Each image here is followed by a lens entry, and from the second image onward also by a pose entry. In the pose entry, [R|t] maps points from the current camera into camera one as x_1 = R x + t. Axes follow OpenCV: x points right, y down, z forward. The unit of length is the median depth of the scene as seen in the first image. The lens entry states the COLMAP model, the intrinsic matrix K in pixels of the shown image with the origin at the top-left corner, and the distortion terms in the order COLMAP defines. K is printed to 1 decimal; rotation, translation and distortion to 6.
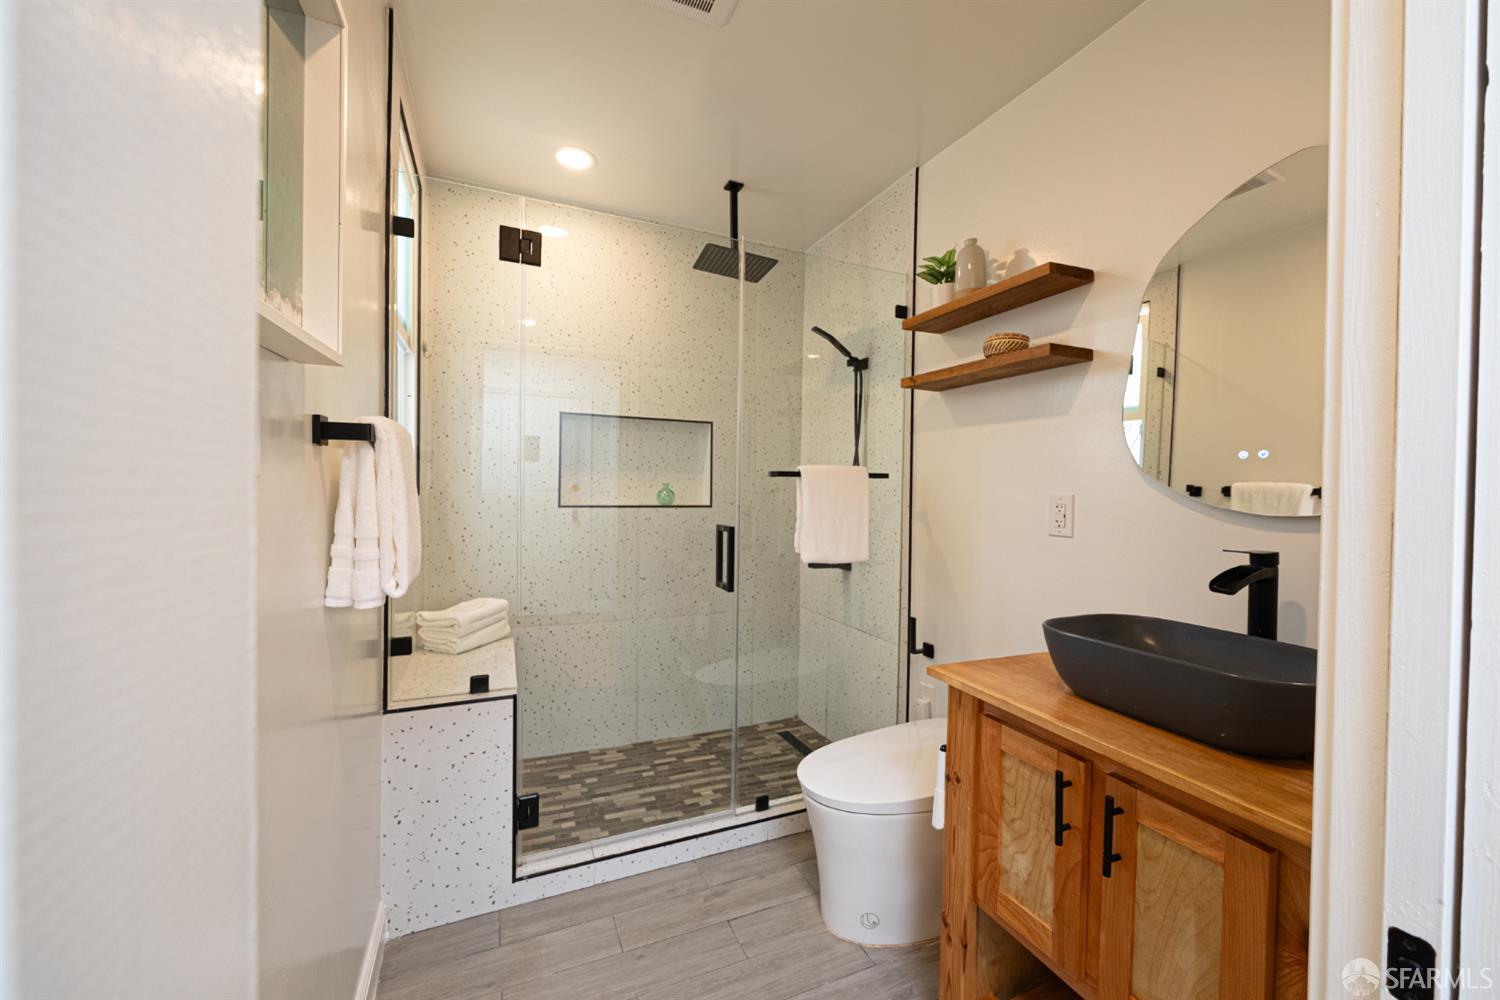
lens RADIAL K [[574.5, 0, 749.1], [0, 574.5, 496.6], [0, 0, 1]] dist [-0.002928, -0.000537]
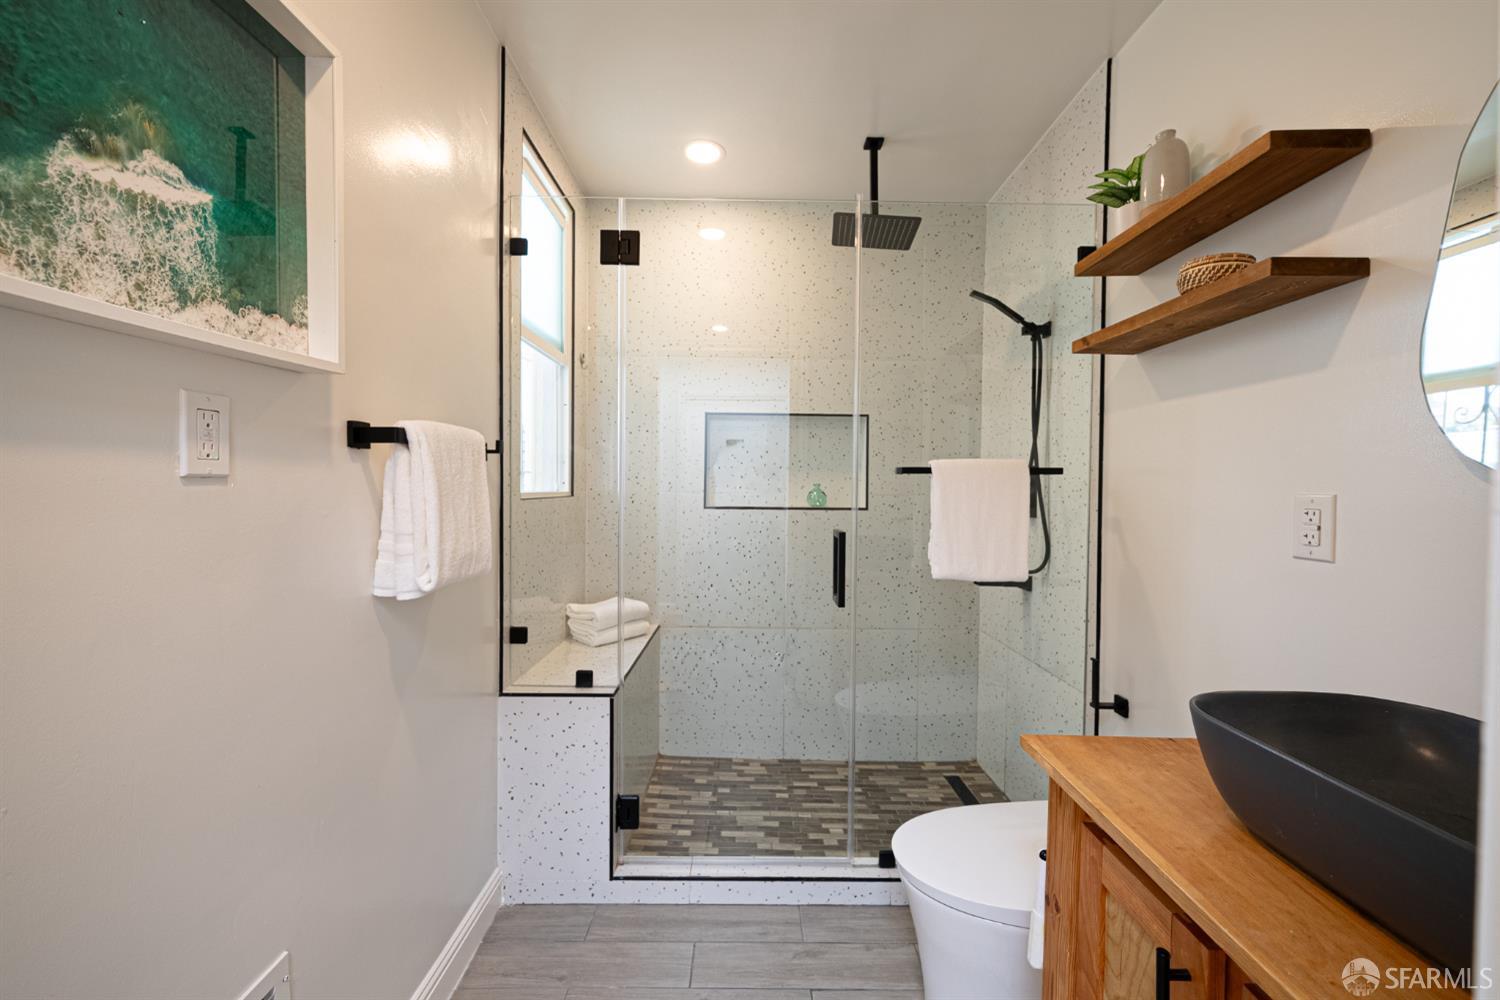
lens RADIAL K [[586.4, 0, 754.3], [0, 586.4, 498.5], [0, 0, 1]] dist [-0.001510, 0.000046]
pose [[0.918106, 0.001913, -0.396330, 0.178543], [-0.002532, 0.999996, -0.001041, 0.002553], [0.396327, 0.001959, 0.918107, 0.120944]]
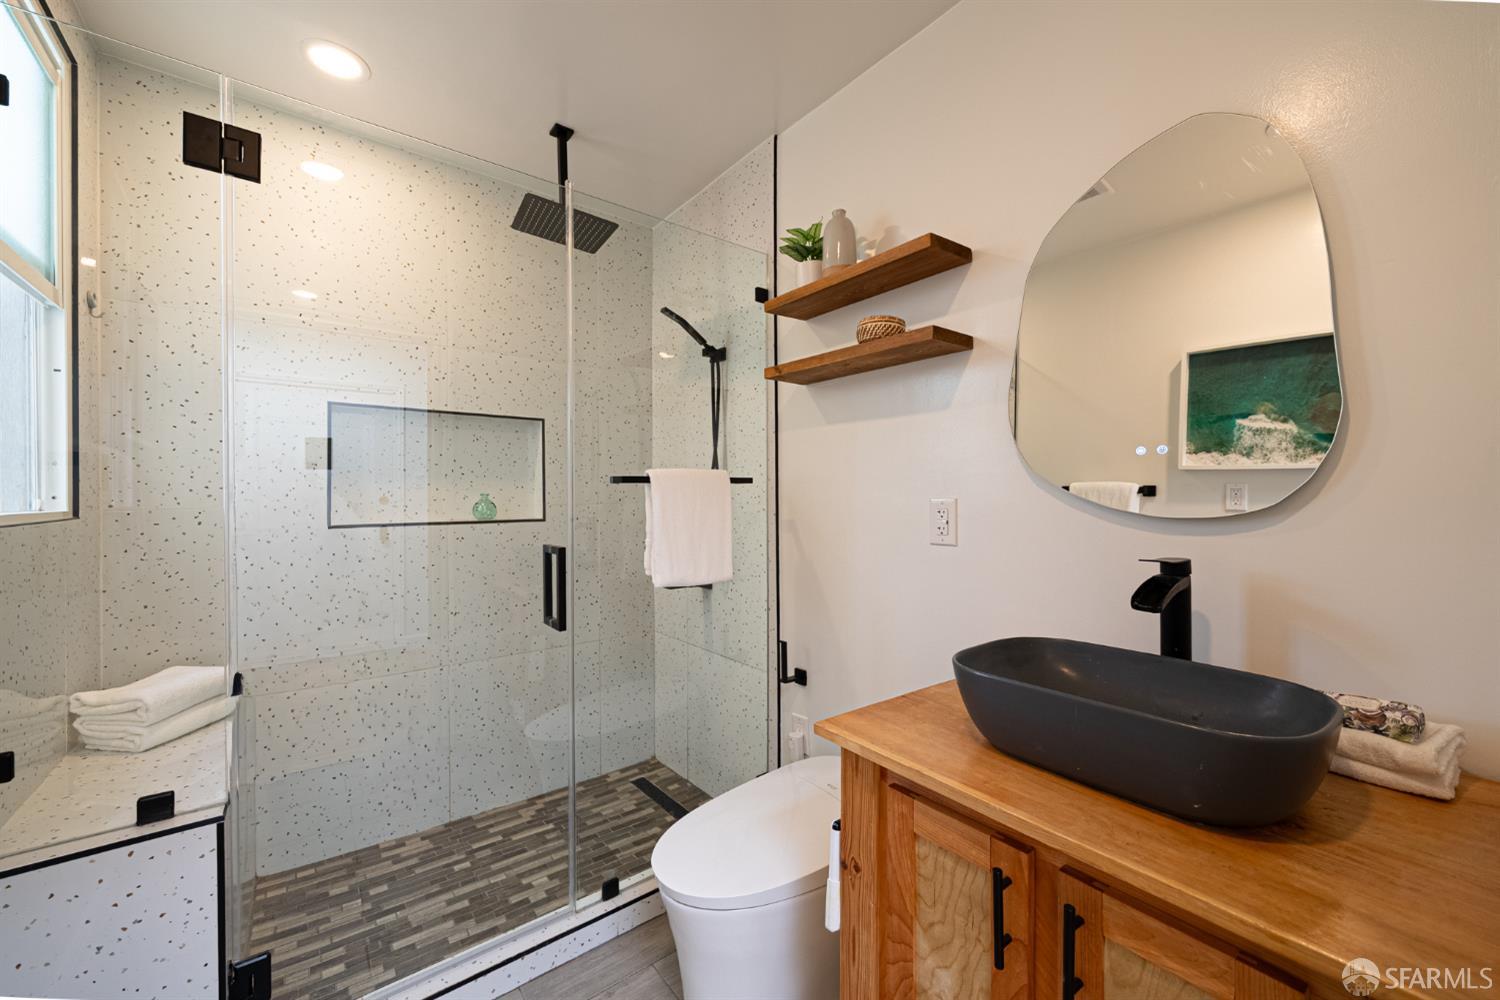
lens RADIAL K [[574.5, 0, 749.1], [0, 574.5, 496.6], [0, 0, 1]] dist [-0.002928, -0.000537]
pose [[0.969206, -0.019807, 0.245453, 0.023815], [0.022691, 0.999703, -0.008924, -0.003882], [-0.245204, 0.014219, 0.969367, 0.158858]]
